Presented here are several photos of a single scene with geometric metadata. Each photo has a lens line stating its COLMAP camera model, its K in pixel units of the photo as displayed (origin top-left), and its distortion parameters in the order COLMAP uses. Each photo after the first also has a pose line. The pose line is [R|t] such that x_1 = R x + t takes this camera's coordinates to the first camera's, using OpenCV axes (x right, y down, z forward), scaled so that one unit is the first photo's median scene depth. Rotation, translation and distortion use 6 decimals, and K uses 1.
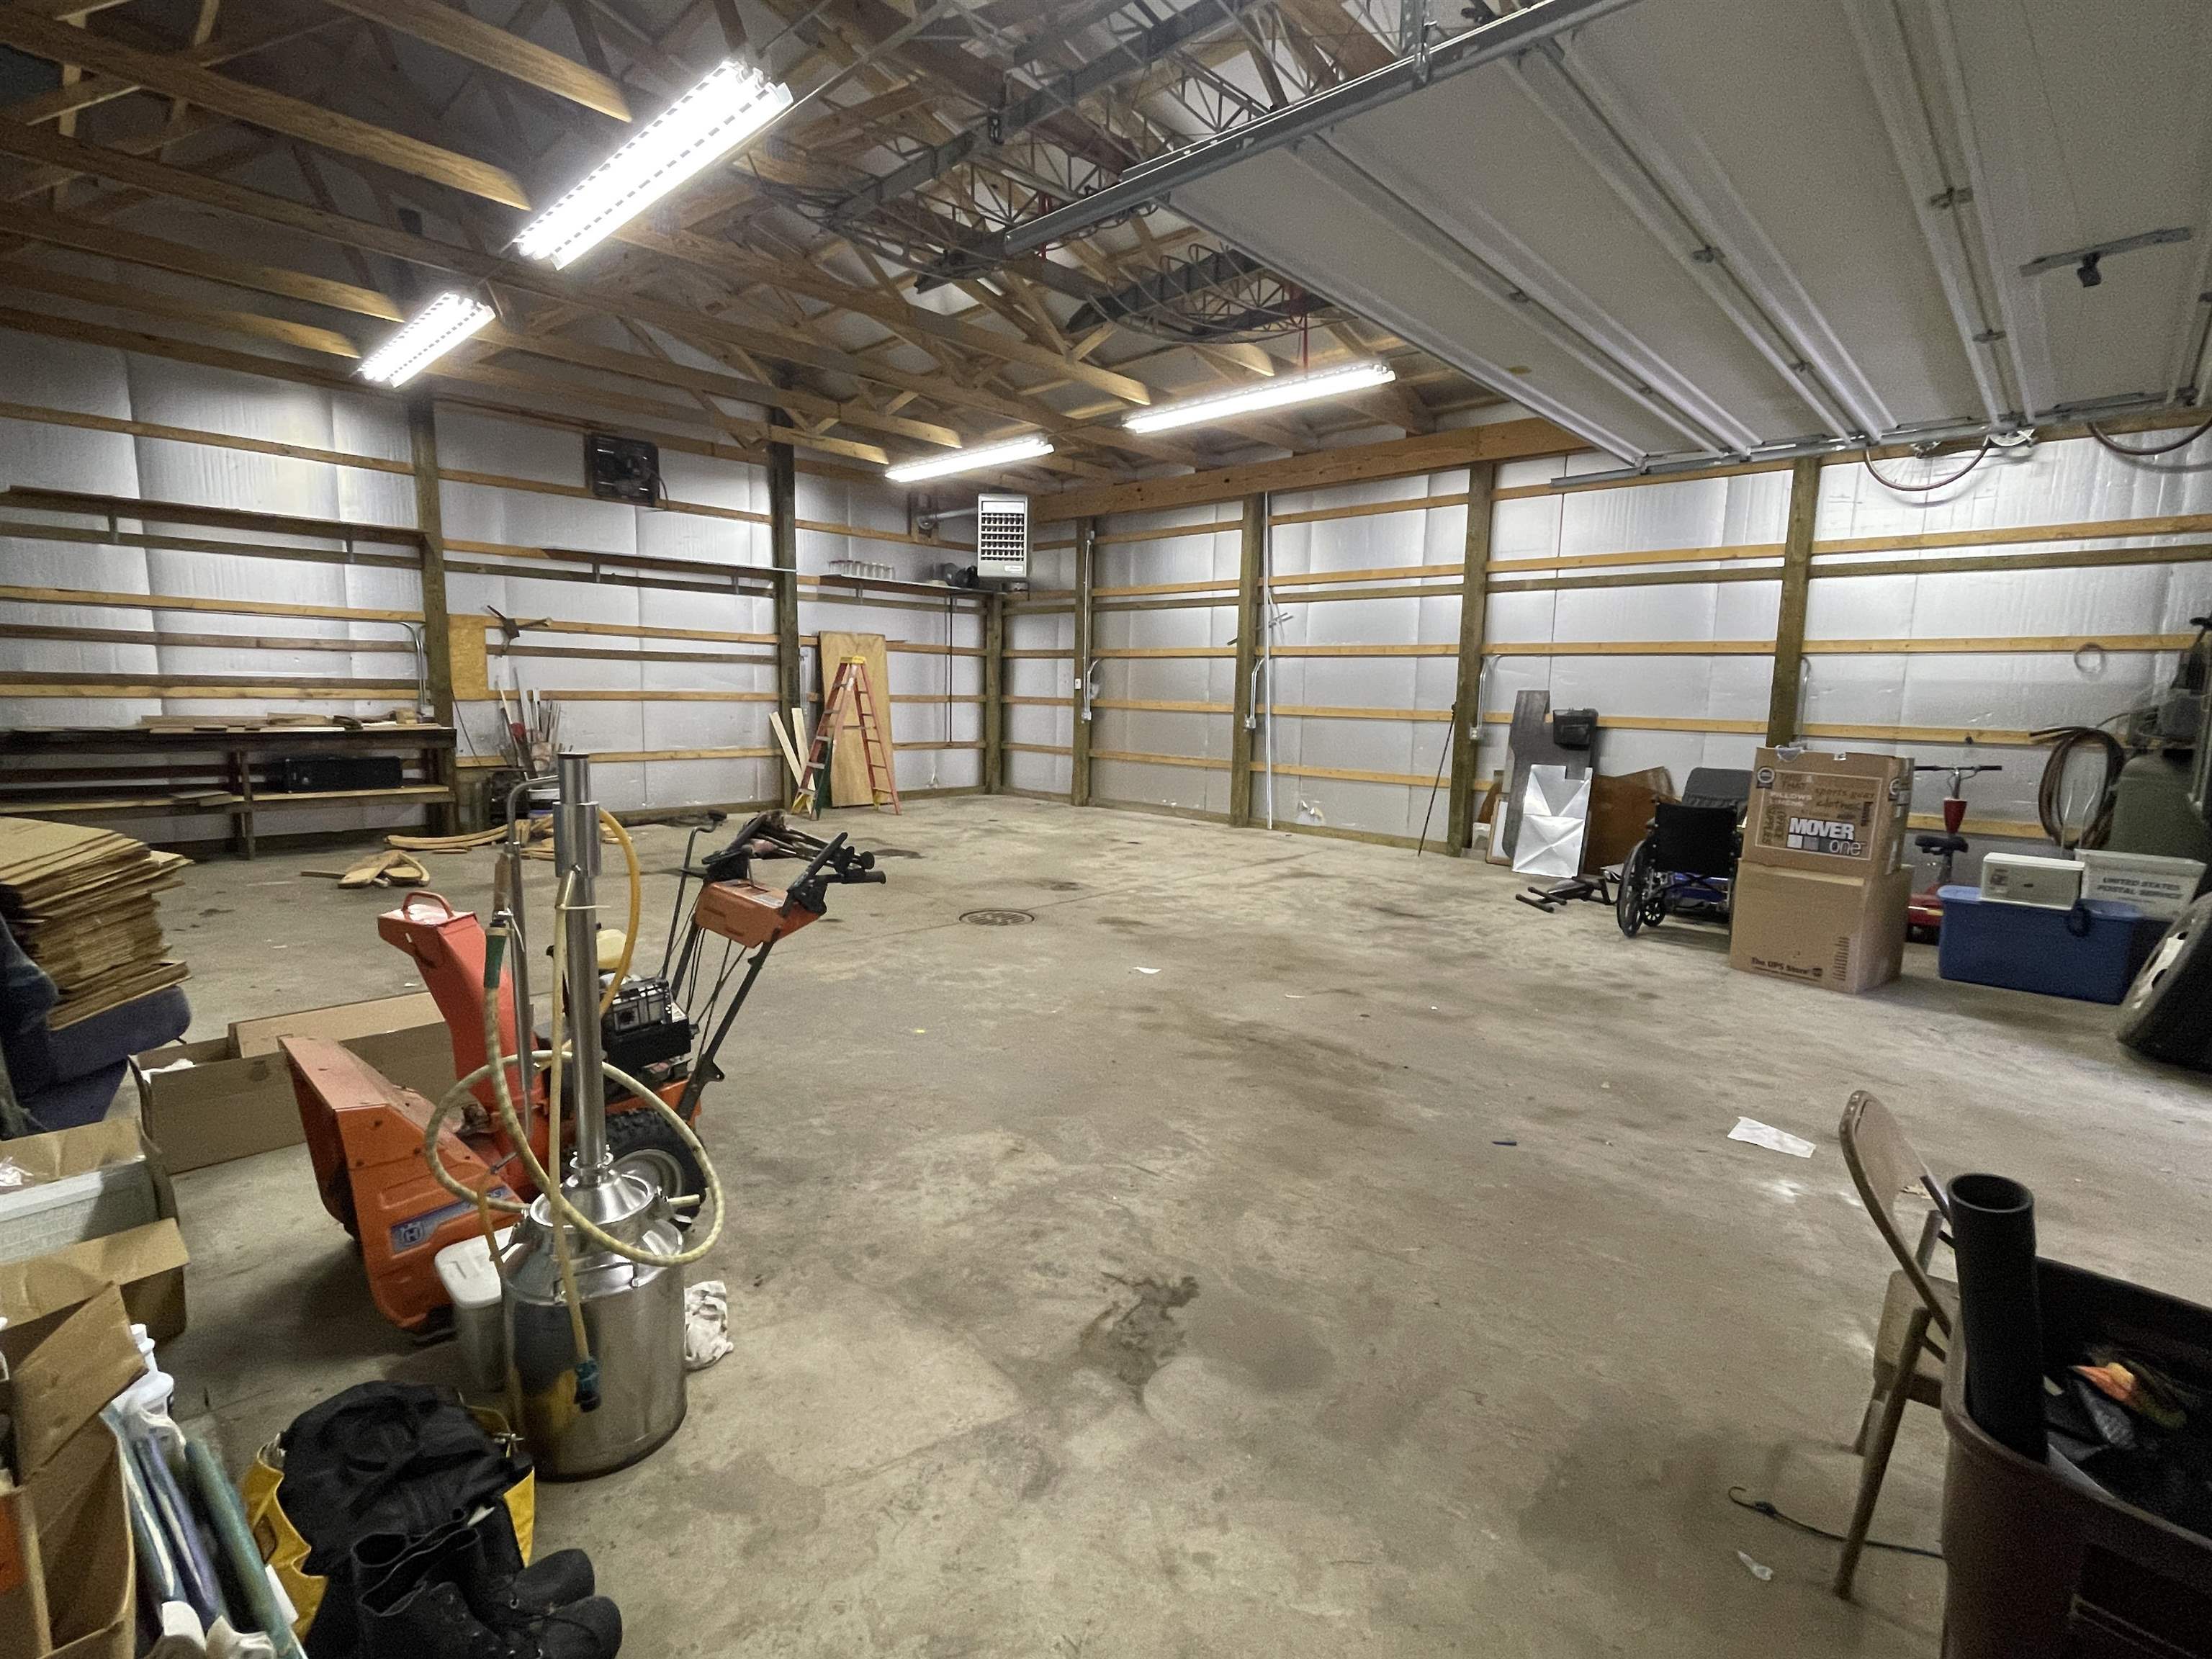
lens RADIAL K [[1036.6, 0, 1106.0], [0, 1036.6, 829.5], [0, 0, 1]] dist [0.002604, 0.000131]
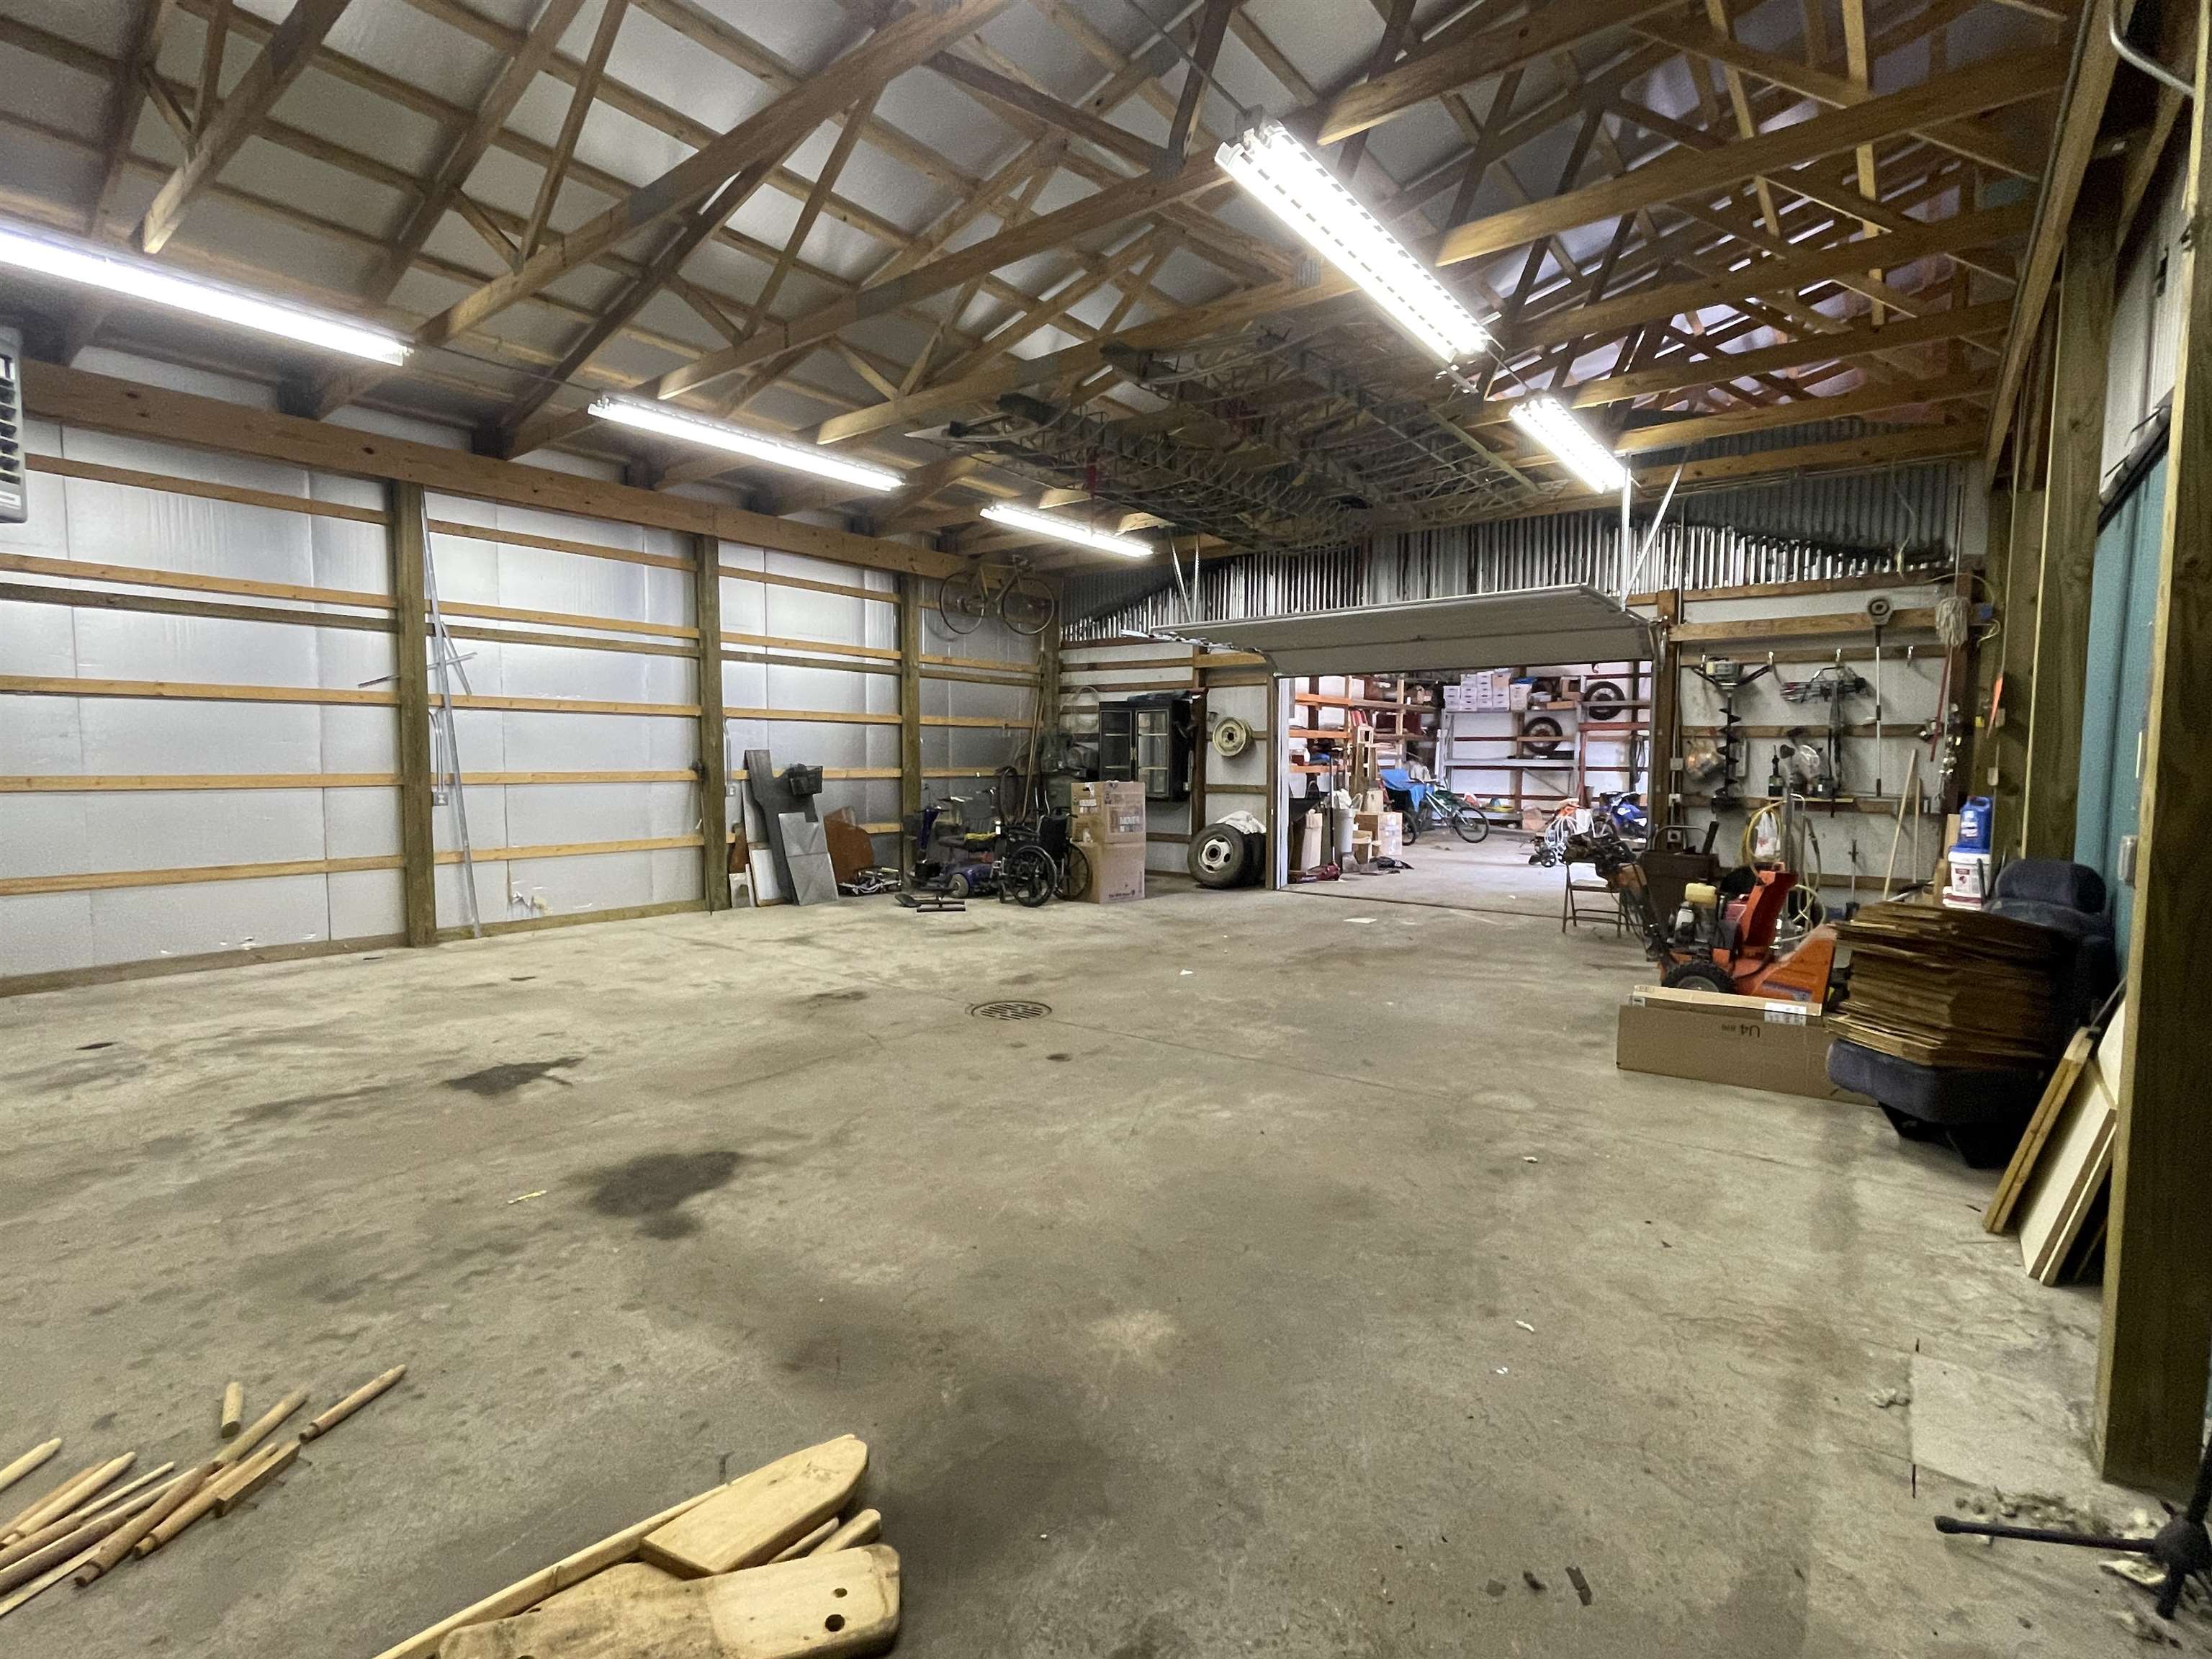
lens RADIAL K [[1036.6, 0, 1106.0], [0, 1036.6, 829.5], [0, 0, 1]] dist [0.002604, 0.000131]
pose [[-0.095927, -0.092825, 0.991051, -0.738115], [0.128089, 0.986213, 0.104770, -0.115366], [-0.987113, 0.136993, -0.082715, 0.711852]]
